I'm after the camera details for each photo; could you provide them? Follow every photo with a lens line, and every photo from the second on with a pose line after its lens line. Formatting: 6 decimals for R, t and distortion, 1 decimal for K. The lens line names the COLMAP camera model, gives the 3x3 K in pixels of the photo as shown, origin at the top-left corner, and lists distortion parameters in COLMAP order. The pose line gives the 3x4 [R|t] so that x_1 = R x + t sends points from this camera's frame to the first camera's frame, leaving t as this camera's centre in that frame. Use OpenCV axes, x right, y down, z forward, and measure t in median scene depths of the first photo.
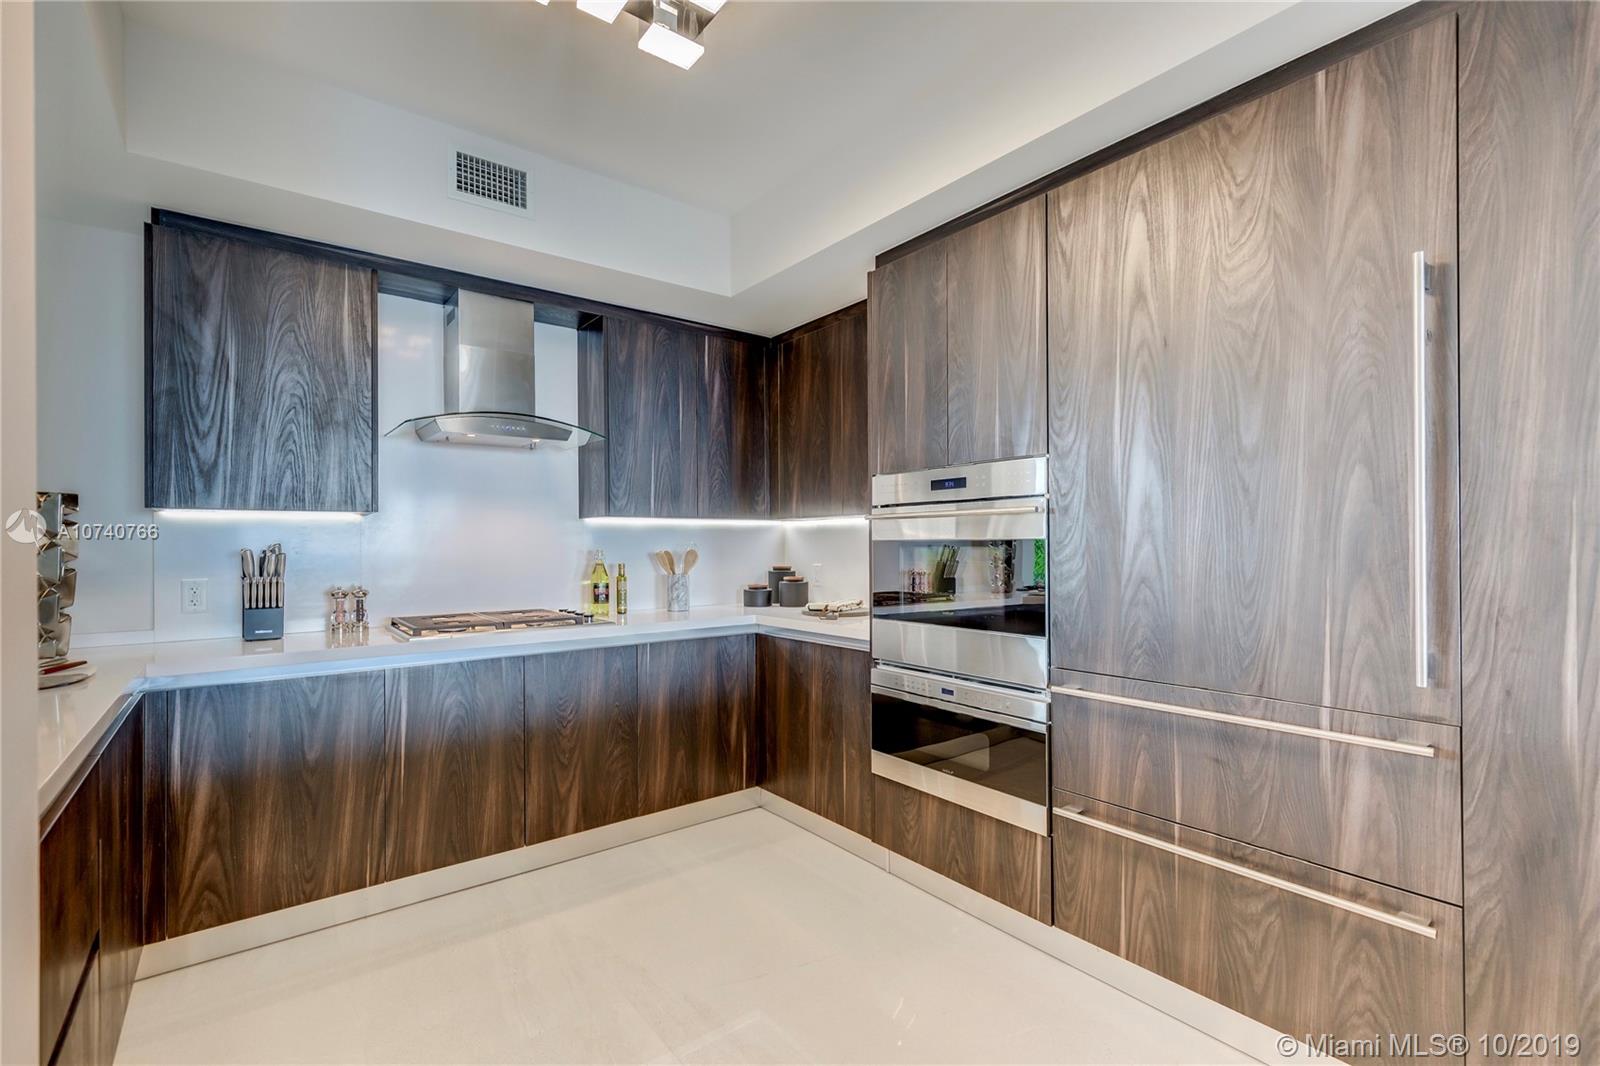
lens RADIAL K [[731.9, 0, 794.6], [0, 731.9, 540.9], [0, 0, 1]] dist [0.008883, 0.000483]
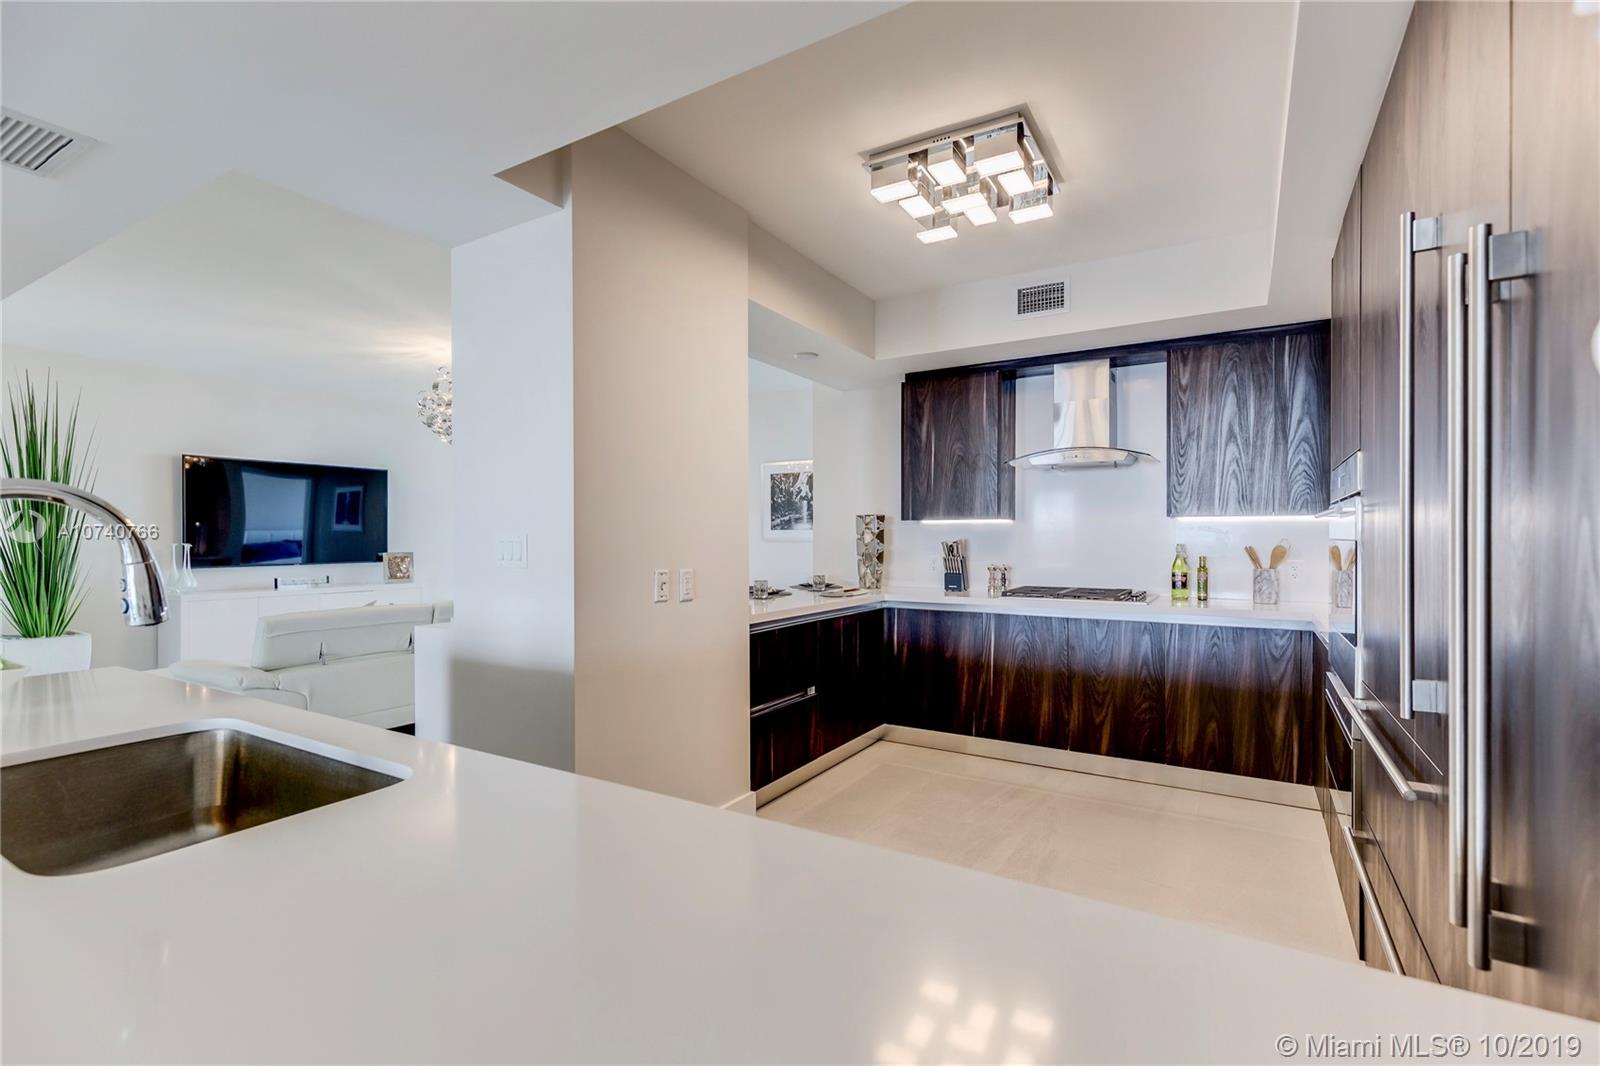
lens RADIAL K [[731.9, 0, 794.6], [0, 731.9, 540.9], [0, 0, 1]] dist [0.008883, 0.000483]
pose [[0.352921, 0.012072, -0.935575, 0.779345], [0.003792, 0.999890, 0.014332, -0.015992], [0.935646, -0.008606, 0.352836, -0.004849]]
